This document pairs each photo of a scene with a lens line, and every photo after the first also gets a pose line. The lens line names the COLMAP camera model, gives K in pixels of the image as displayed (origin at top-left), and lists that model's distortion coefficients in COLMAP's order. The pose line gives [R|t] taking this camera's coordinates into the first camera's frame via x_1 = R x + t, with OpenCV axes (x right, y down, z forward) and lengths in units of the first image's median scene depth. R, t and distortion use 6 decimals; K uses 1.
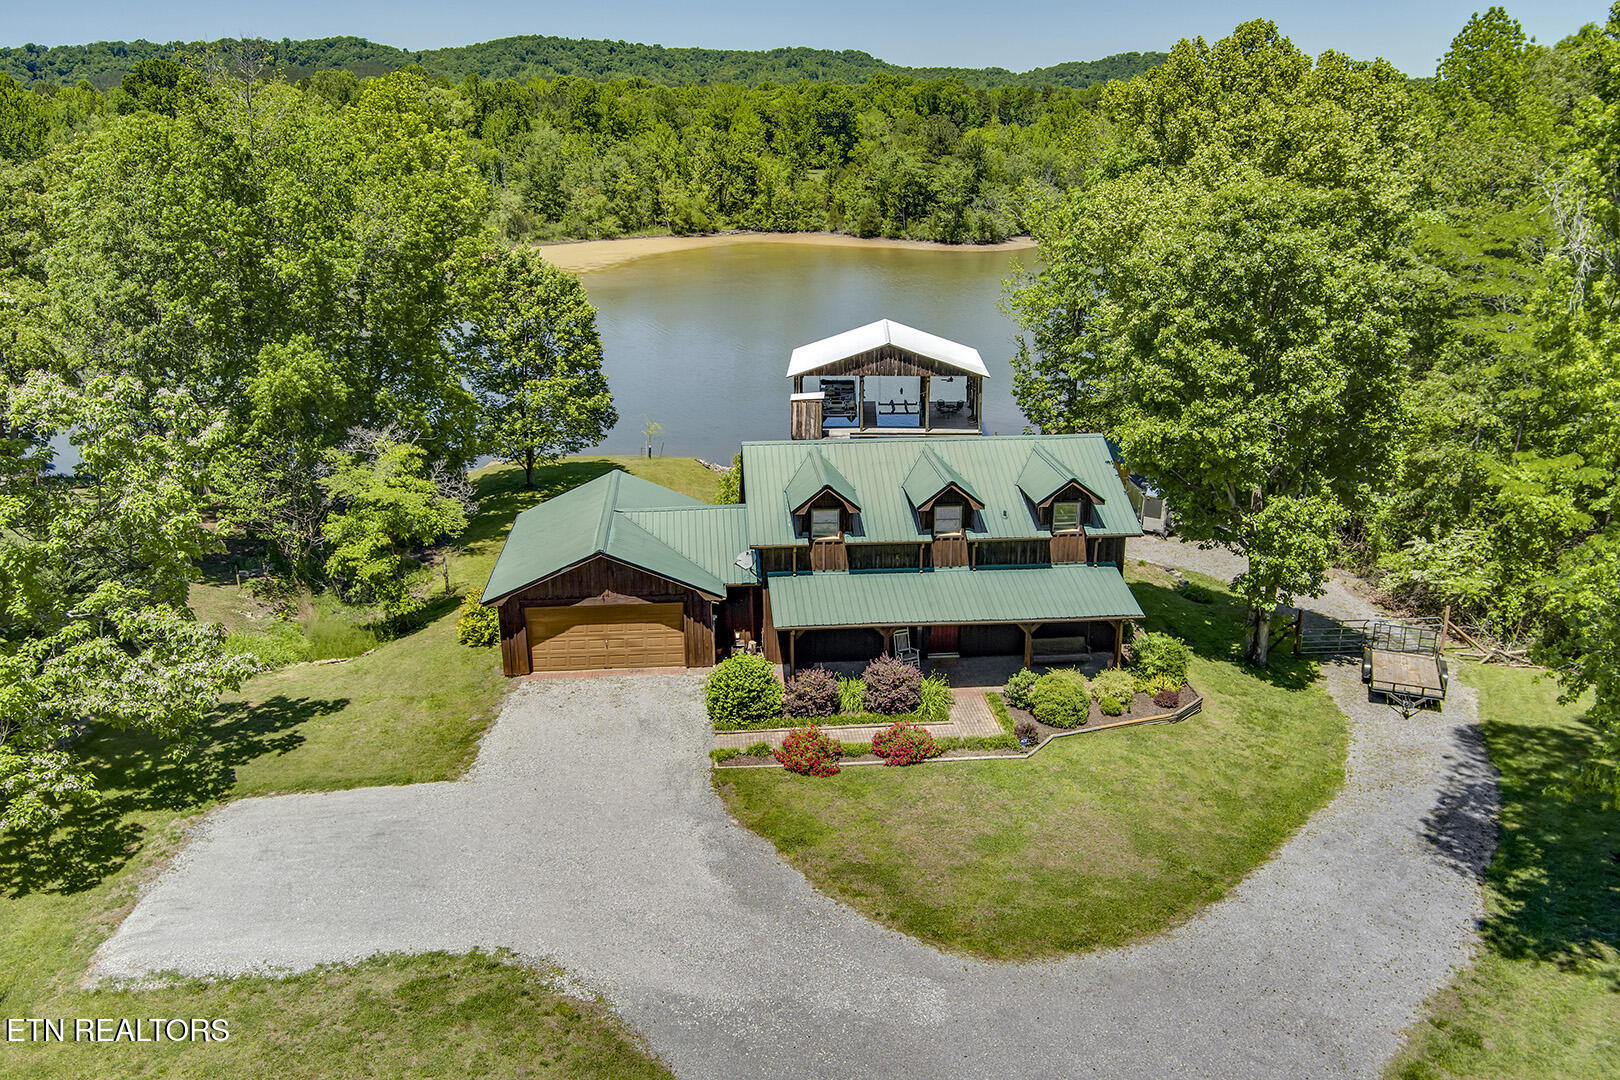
lens RADIAL K [[1325.4, 0, 810.0], [0, 1325.4, 540.0], [0, 0, 1]] dist [-0.077648, 0.012641]
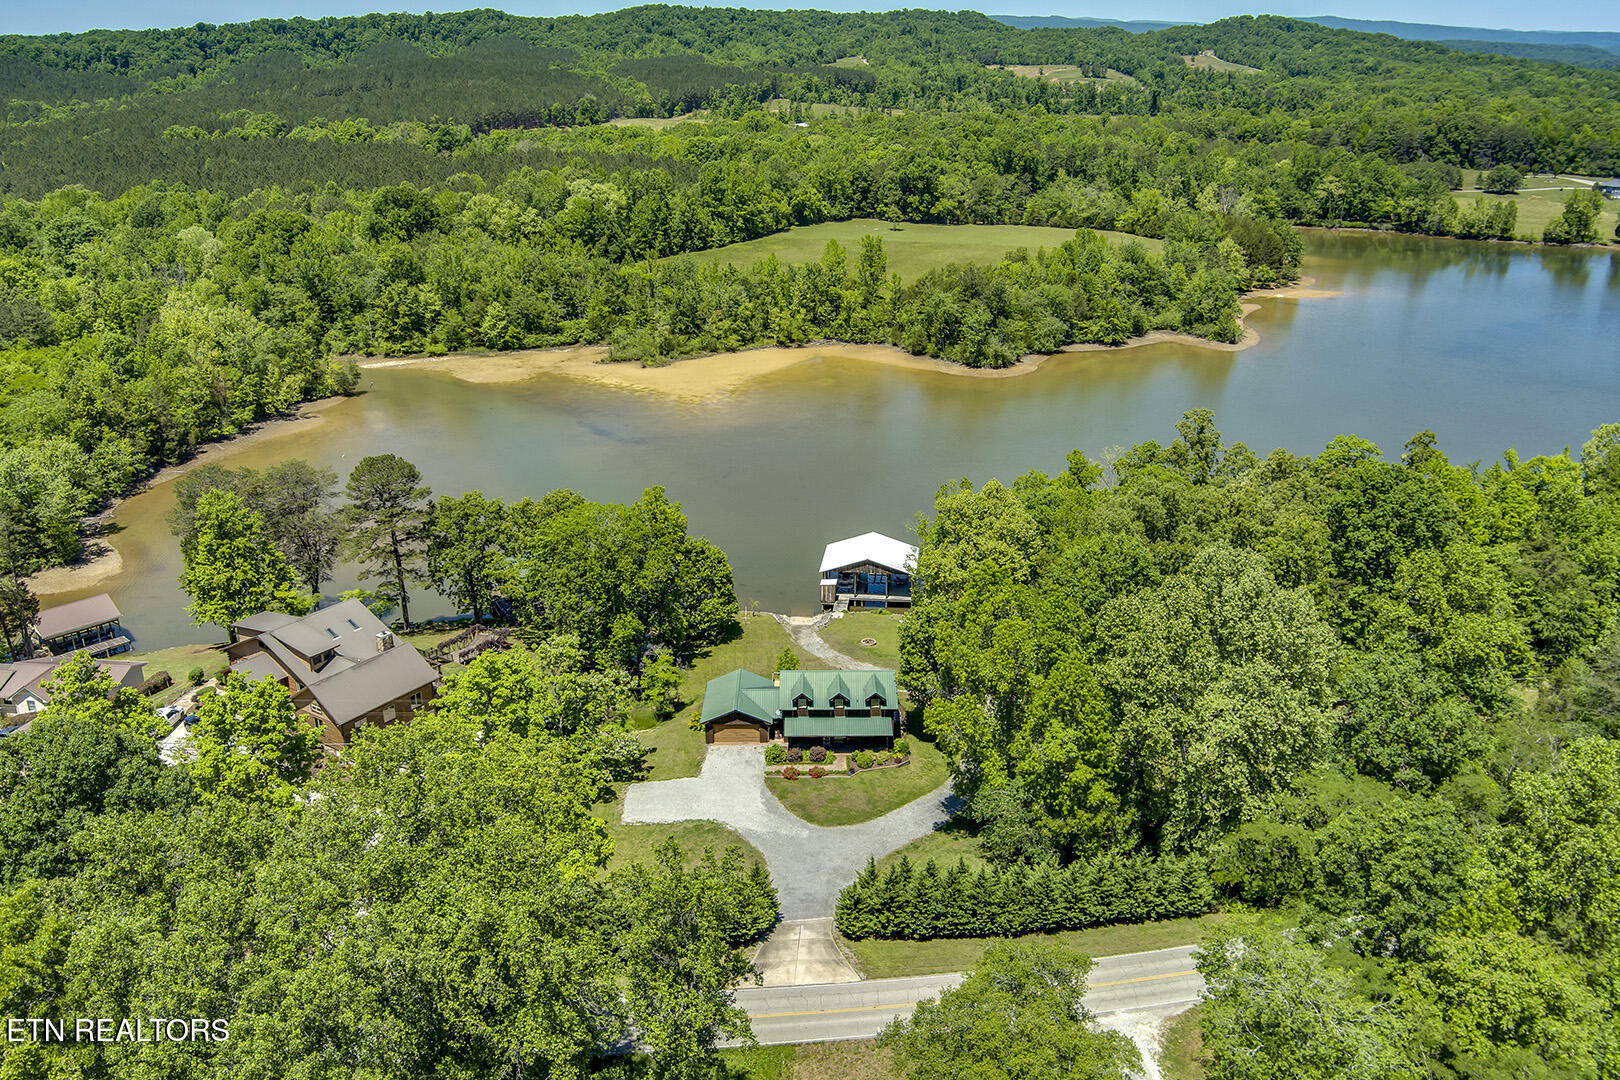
lens RADIAL K [[1266.7, 0, 807.9], [0, 1266.7, 562.6], [0, 0, 1]] dist [-0.080797, -0.005026]
pose [[0.996283, 0.029588, -0.080904, 0.273724], [-0.024847, 0.997949, 0.058995, -0.554055], [0.082483, -0.056766, 0.994974, -2.158782]]
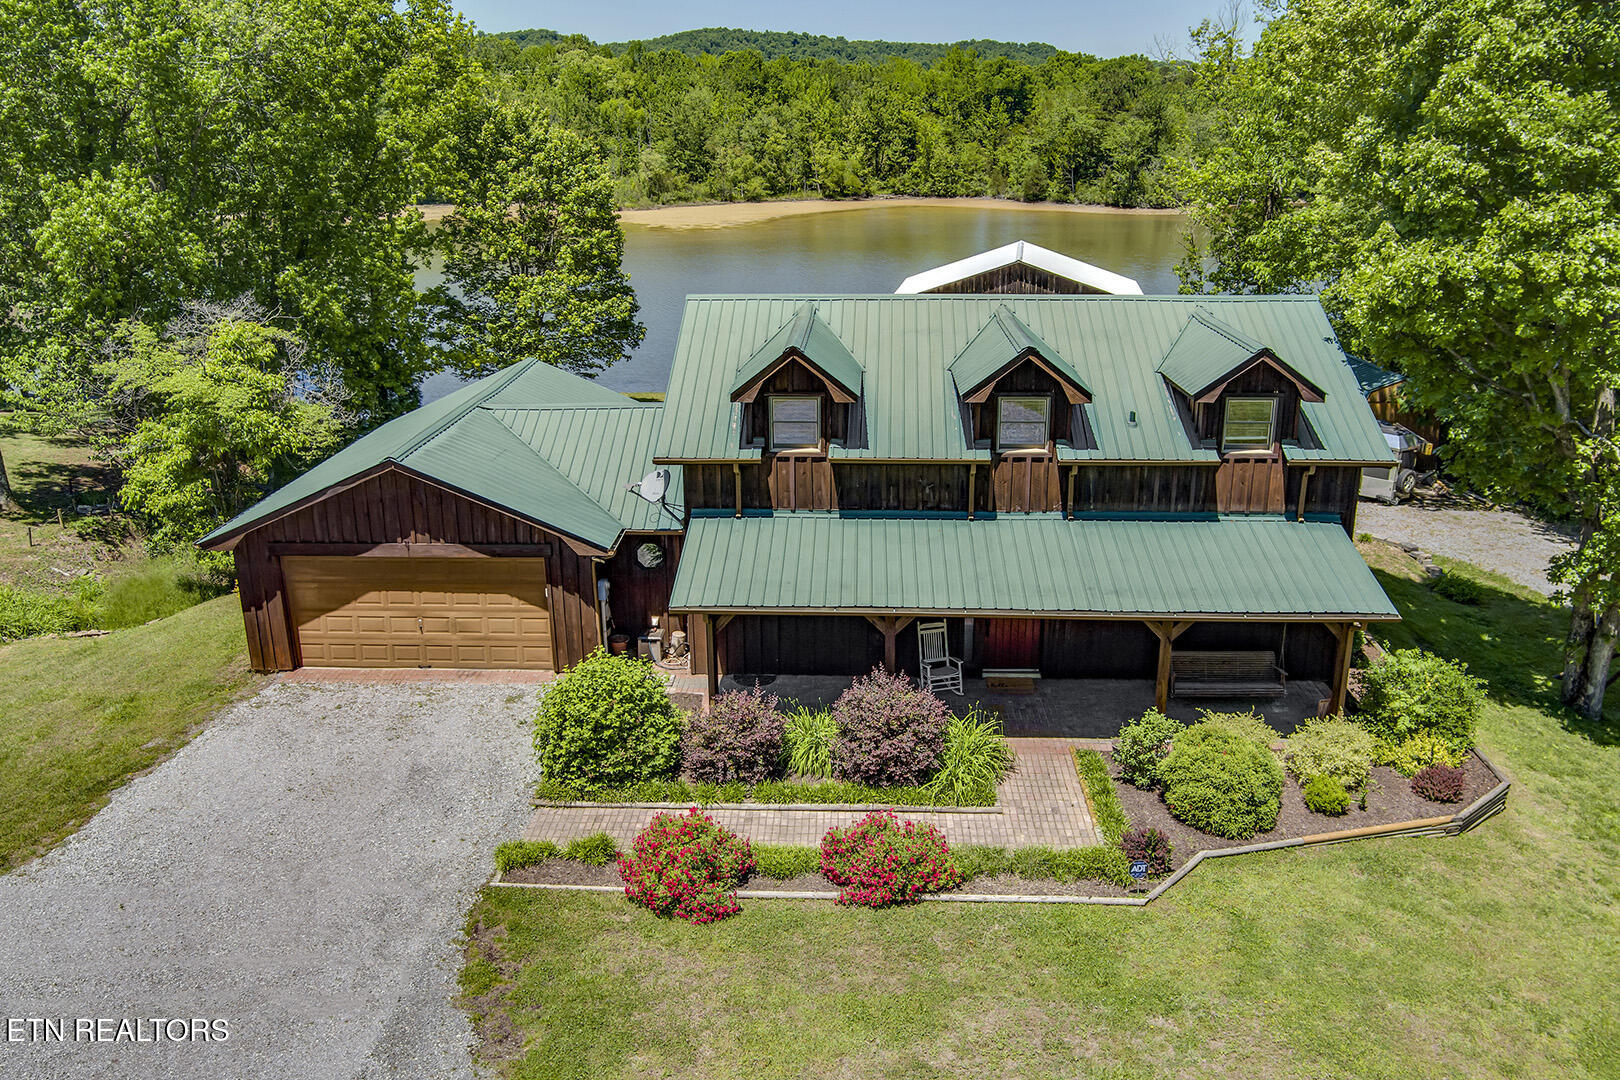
lens RADIAL K [[1325.4, 0, 810.0], [0, 1325.4, 540.0], [0, 0, 1]] dist [-0.077648, 0.012641]
pose [[0.991414, 0.037198, -0.125355, 0.087236], [-0.036583, 0.999305, 0.007202, 0.031488], [0.125535, -0.002554, 0.992086, 0.454523]]
